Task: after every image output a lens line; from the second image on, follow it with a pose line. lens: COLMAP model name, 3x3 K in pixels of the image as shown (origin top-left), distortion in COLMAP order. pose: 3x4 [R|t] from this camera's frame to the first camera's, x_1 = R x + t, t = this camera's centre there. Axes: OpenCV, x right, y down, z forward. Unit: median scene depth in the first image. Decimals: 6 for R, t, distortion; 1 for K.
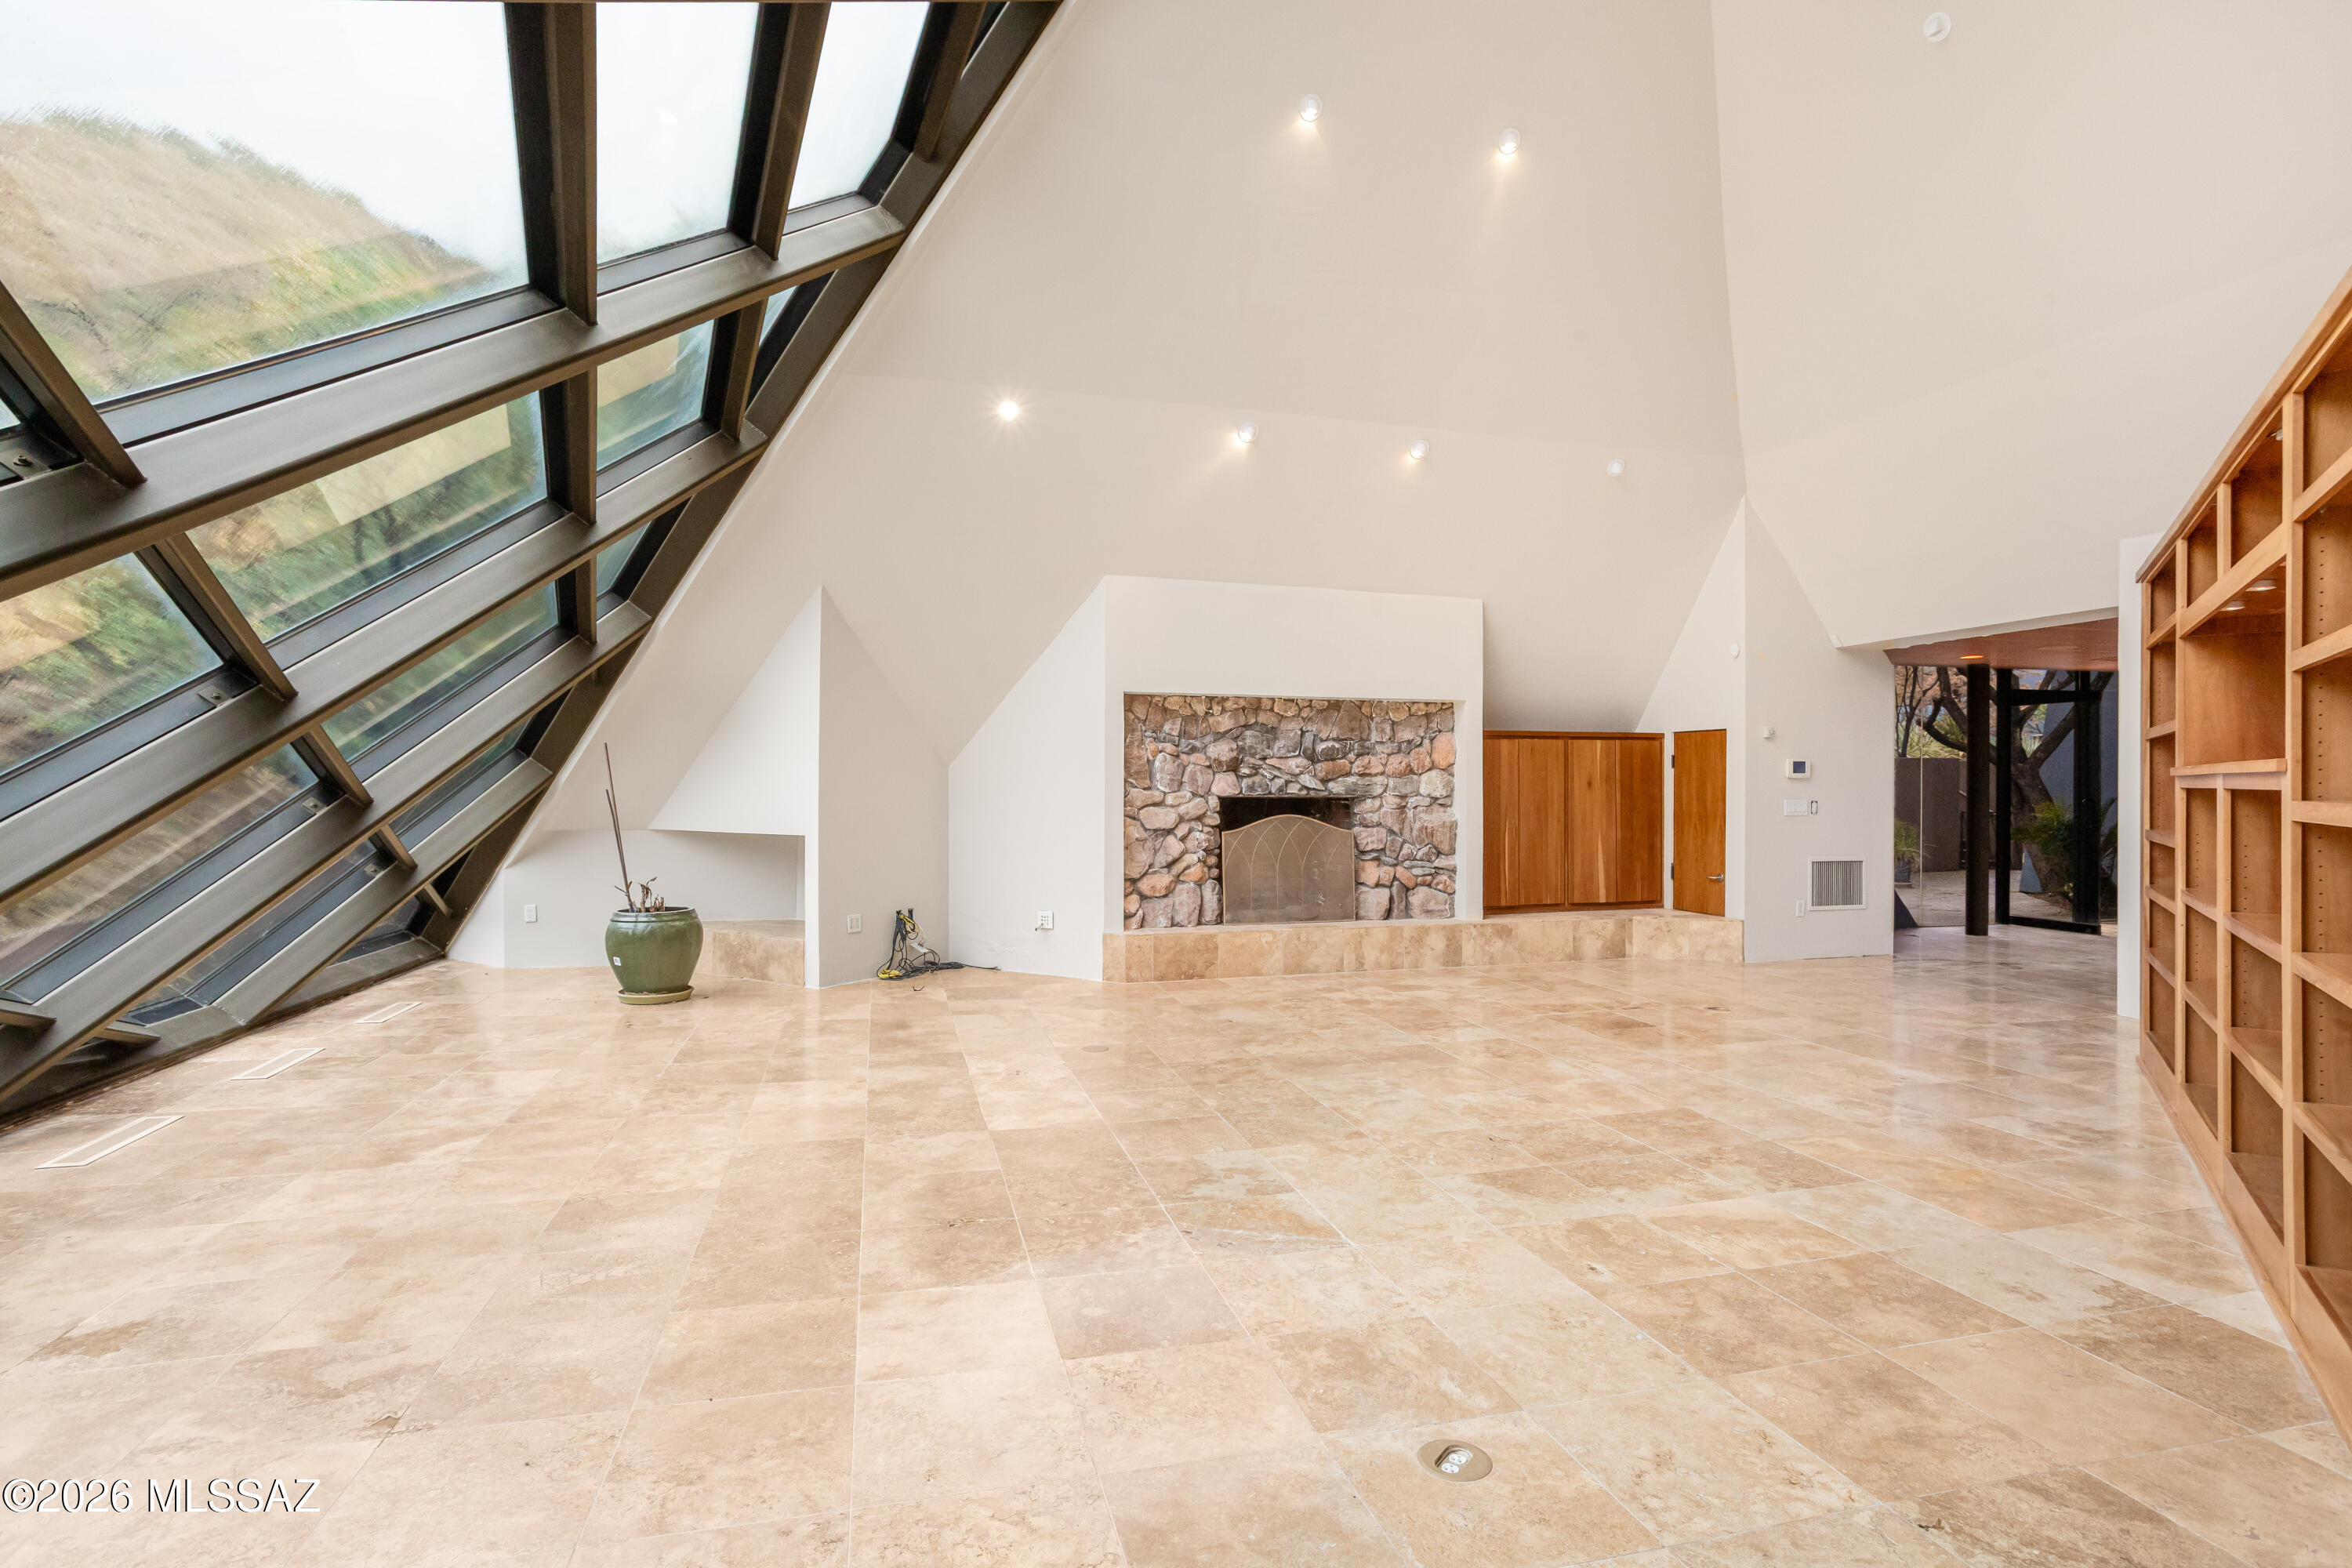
lens RADIAL K [[1141.2, 0, 1184.7], [0, 1141.2, 785.5], [0, 0, 1]] dist [-0.025706, 0.000263]
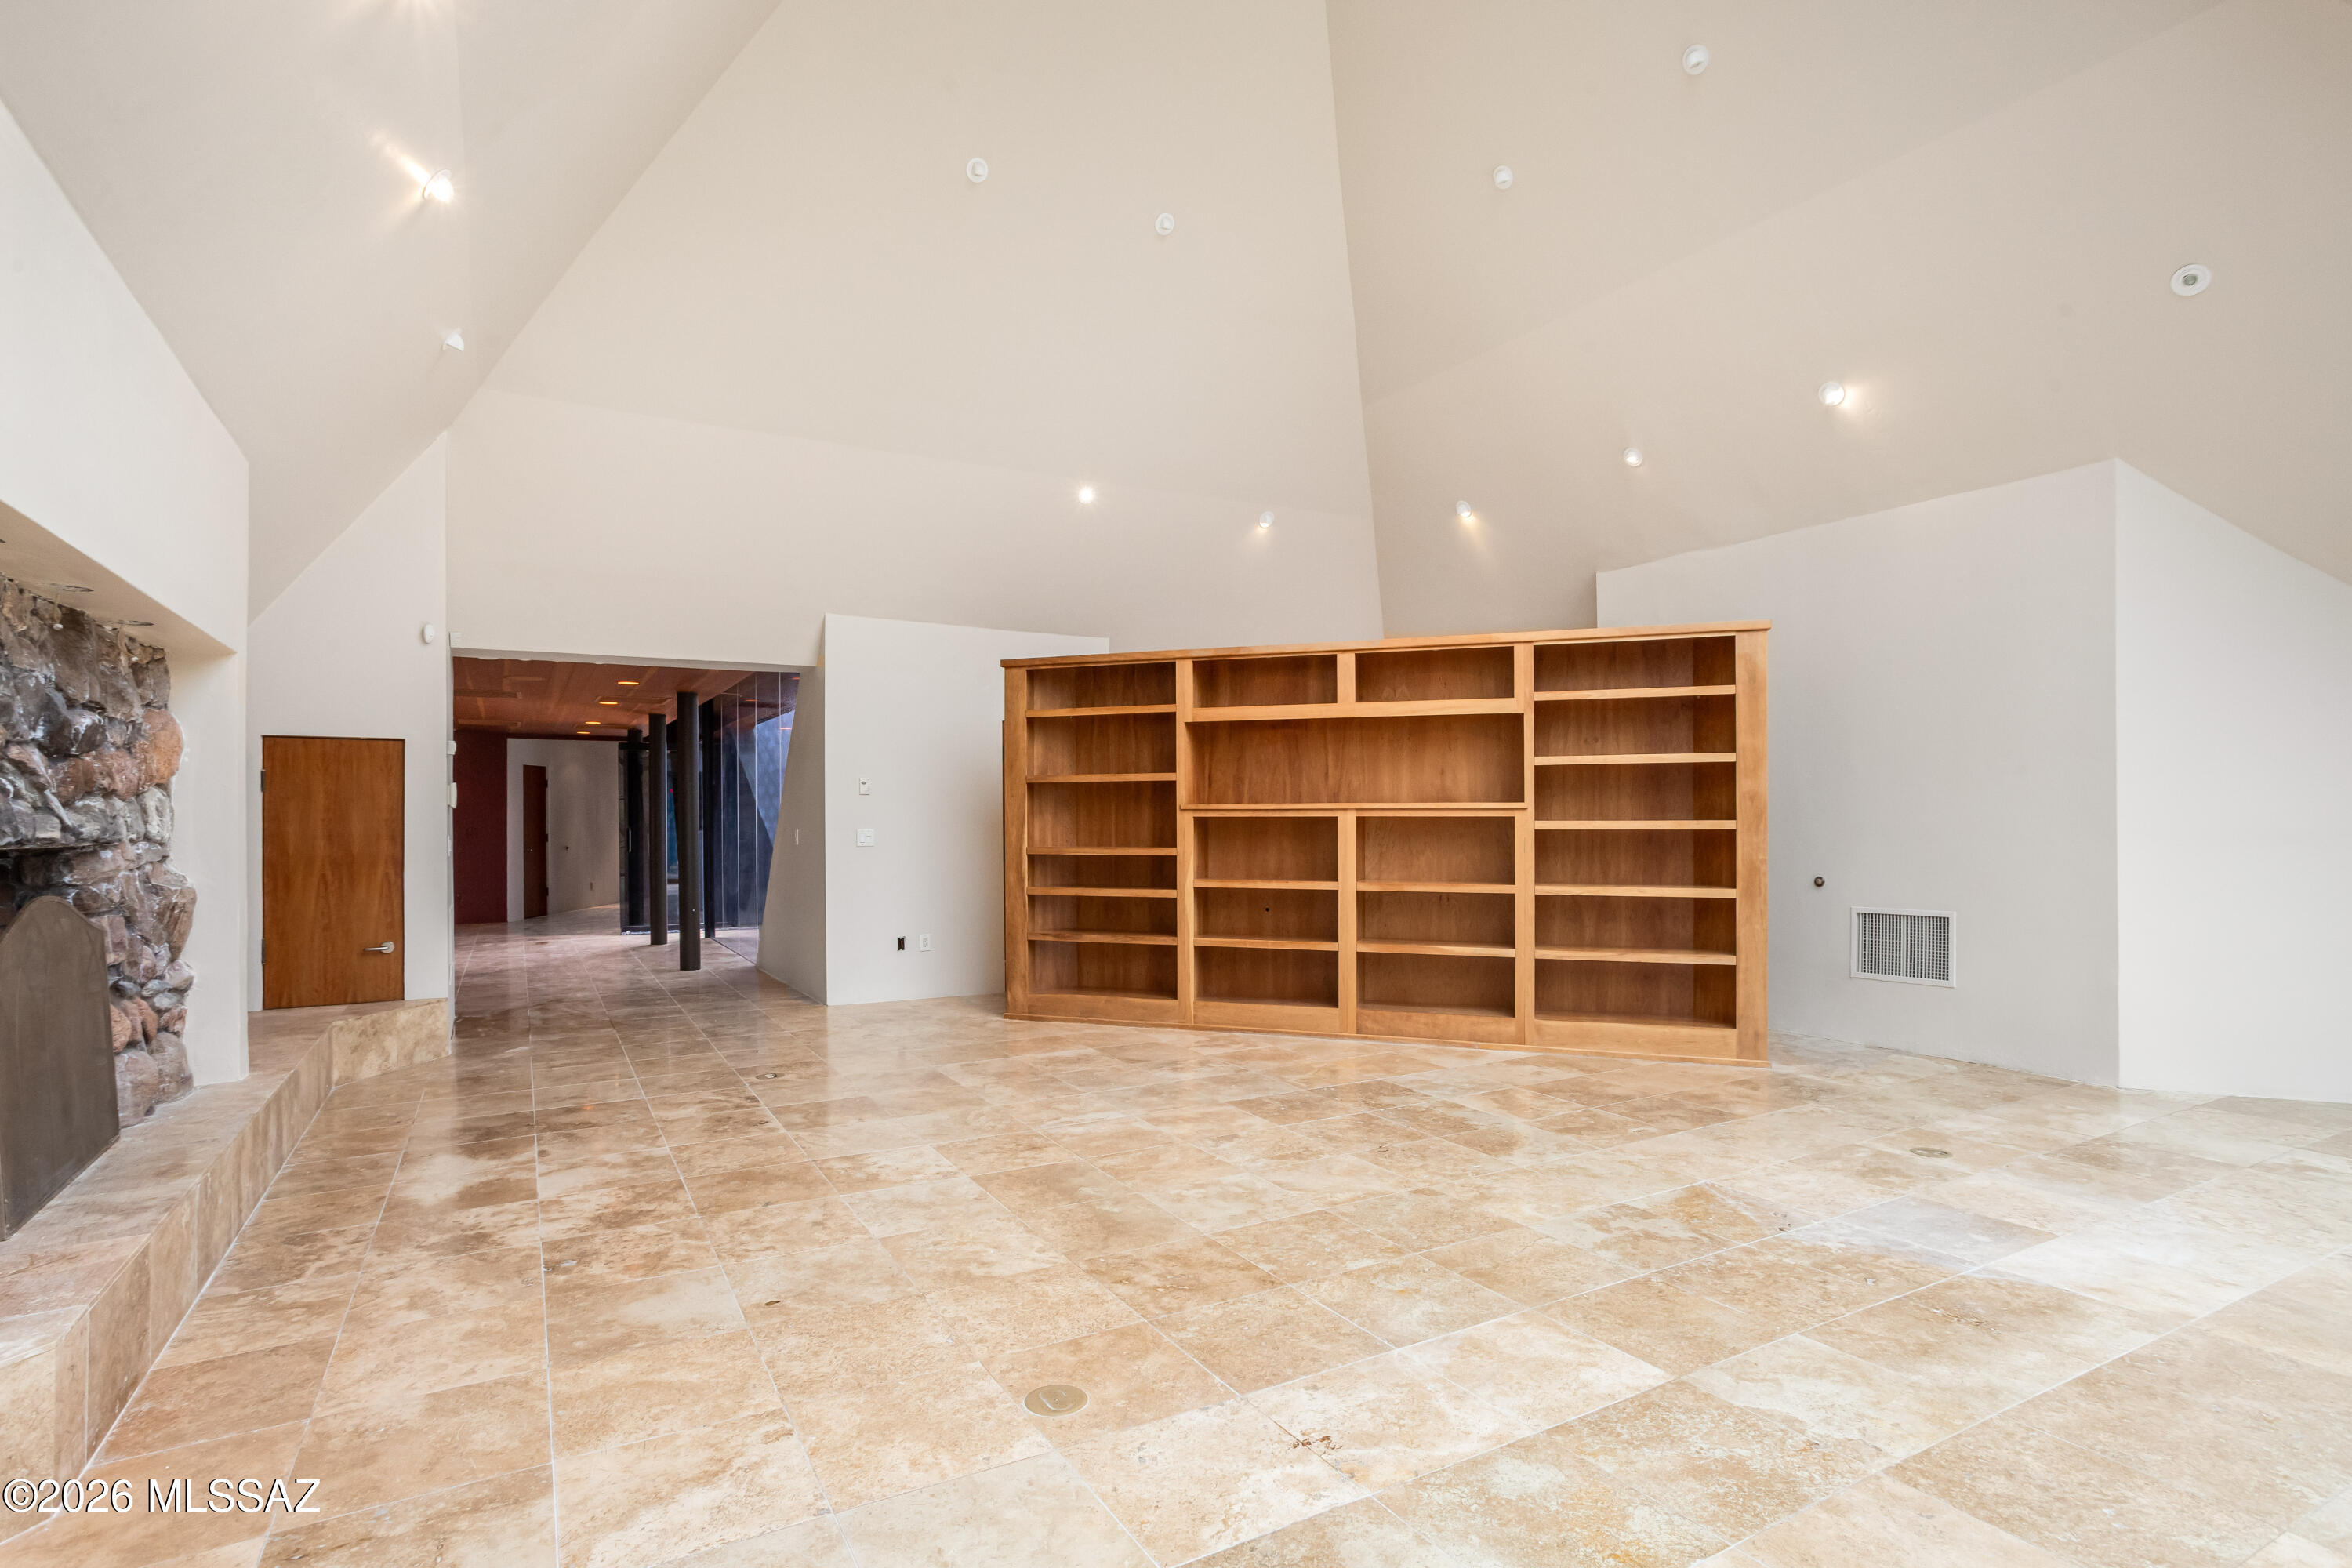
lens RADIAL K [[1171.4, 0, 1171.1], [0, 1171.4, 823.1], [0, 0, 1]] dist [-0.029807, 0.025058]
pose [[-0.253218, -0.000246, 0.967409, -0.801699], [0.005834, 0.999981, 0.001781, 0.006487], [-0.967392, 0.006095, -0.253212, 1.617575]]
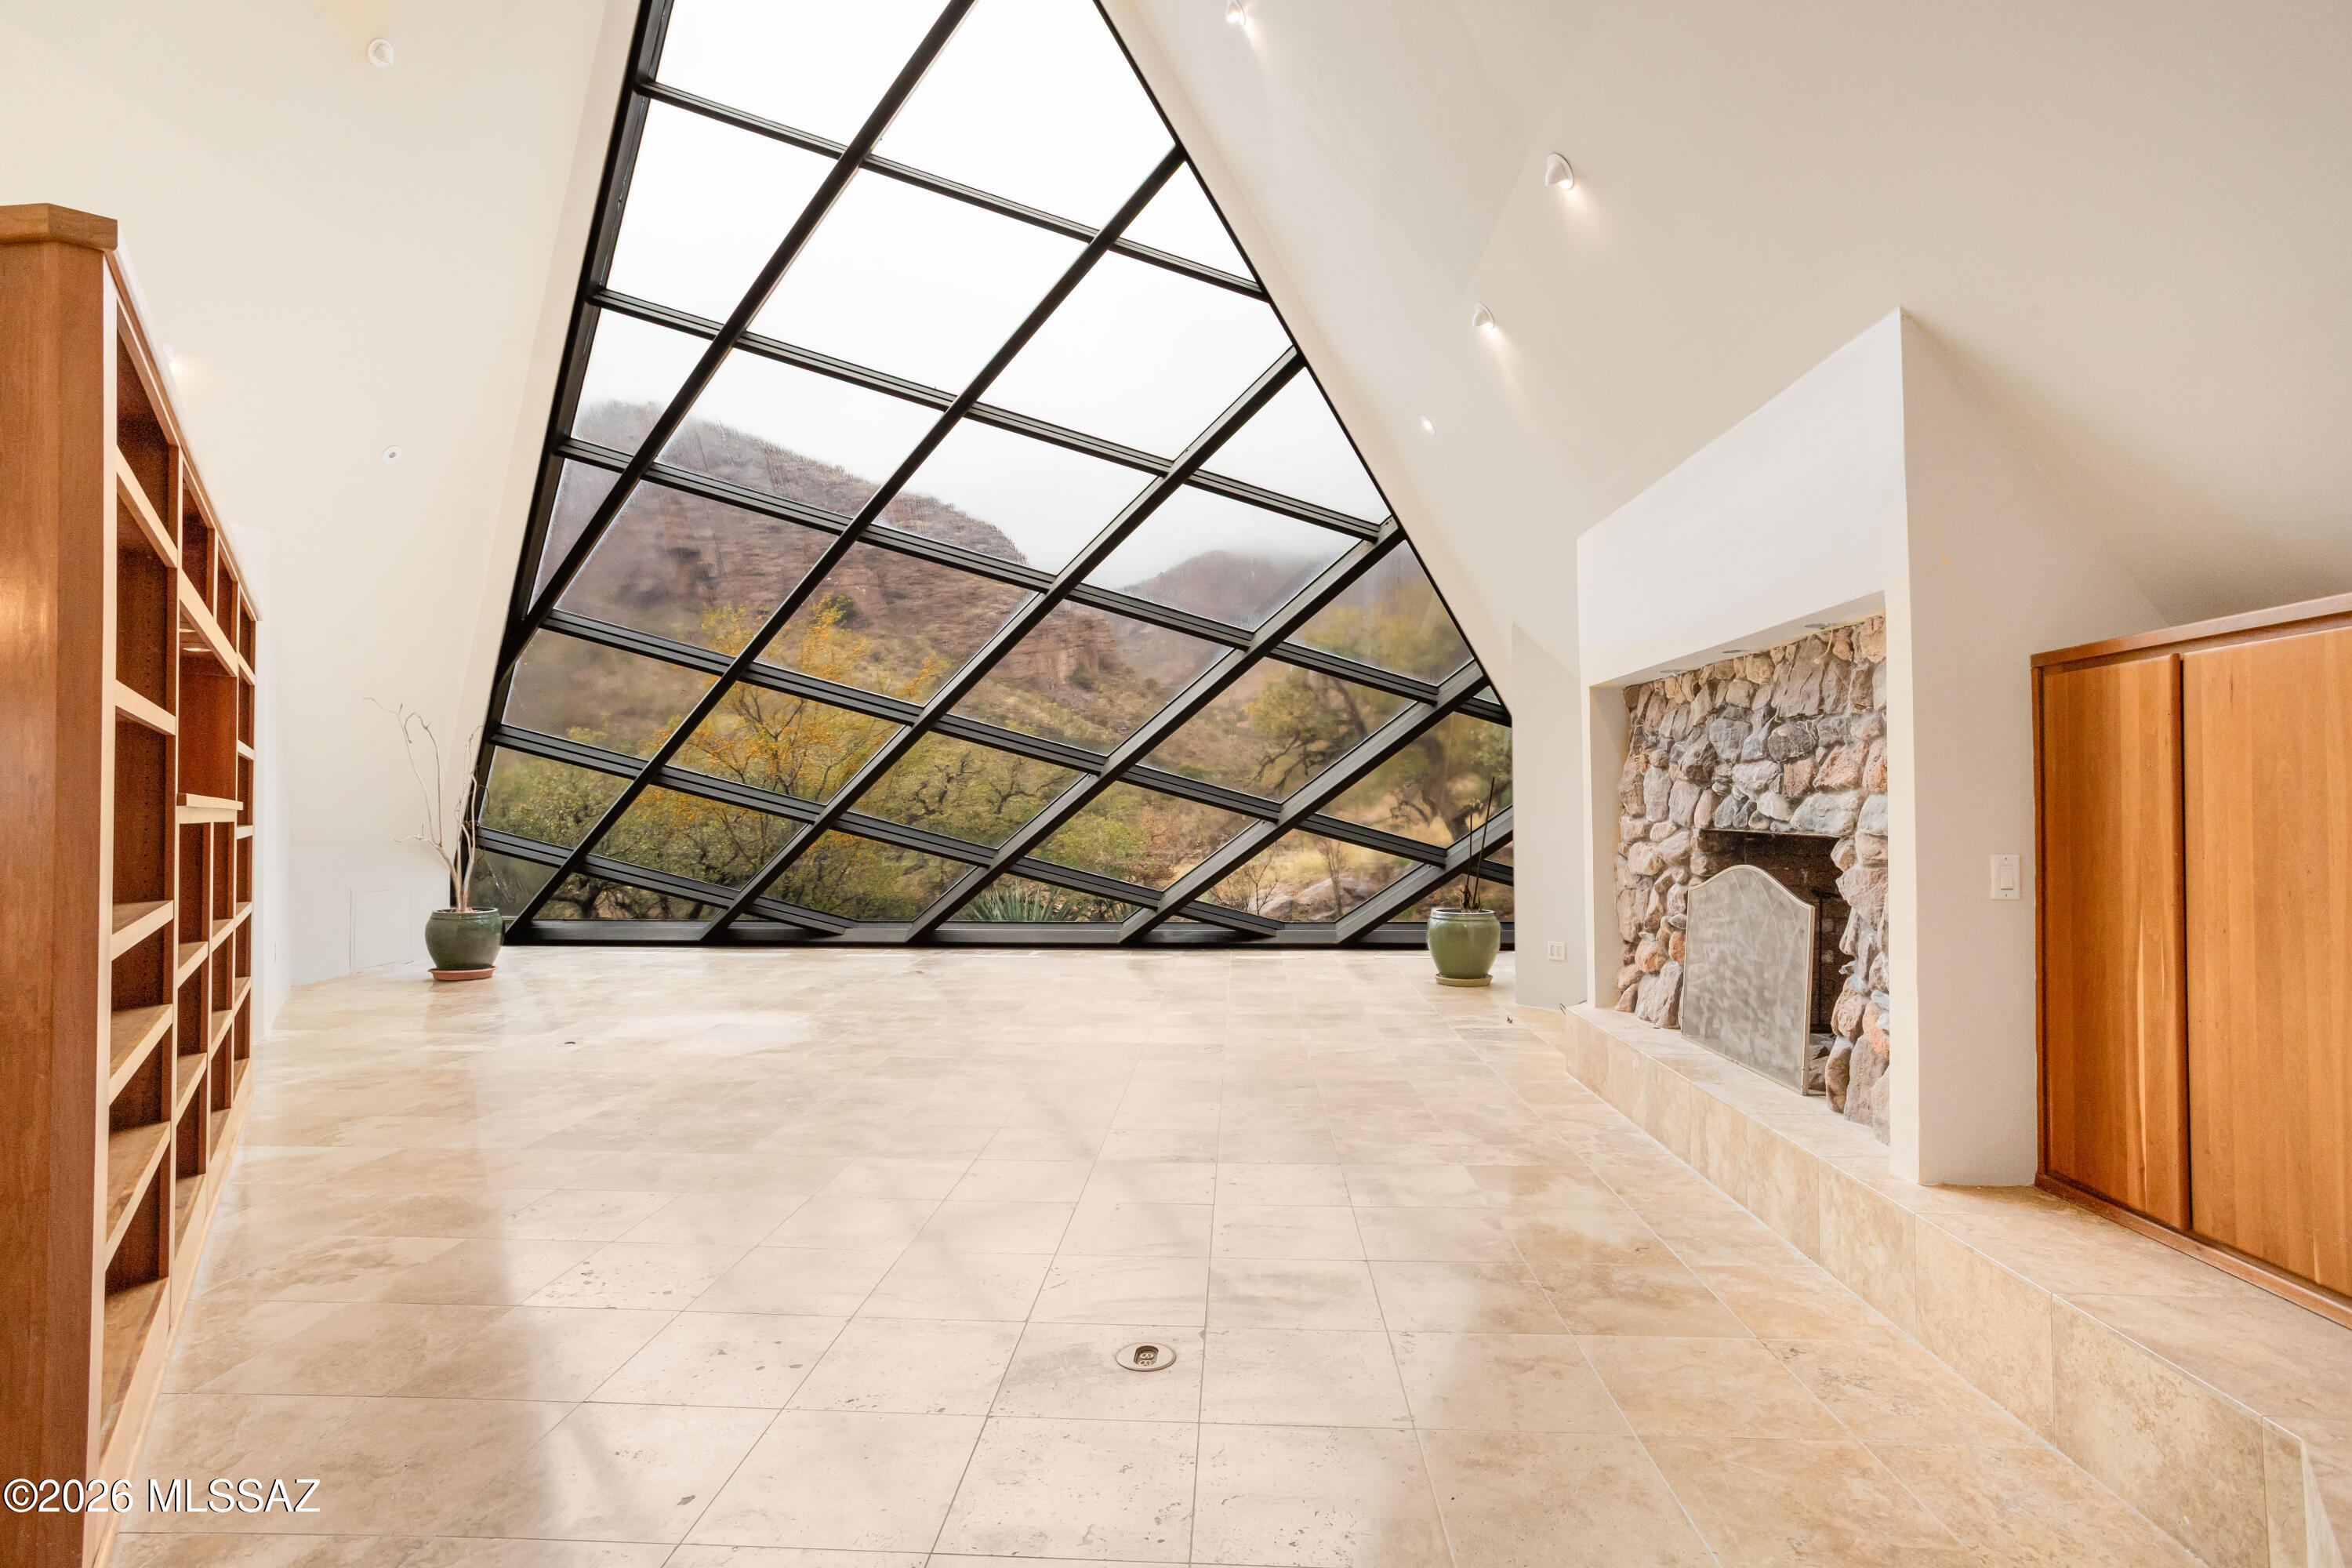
lens RADIAL K [[1141.2, 0, 1184.7], [0, 1141.2, 785.5], [0, 0, 1]] dist [-0.025706, 0.000263]
pose [[-0.299535, -0.017401, -0.953927, 1.500805], [0.005740, 0.999783, -0.020040, -0.007122], [0.954068, -0.011478, -0.299370, 1.980868]]
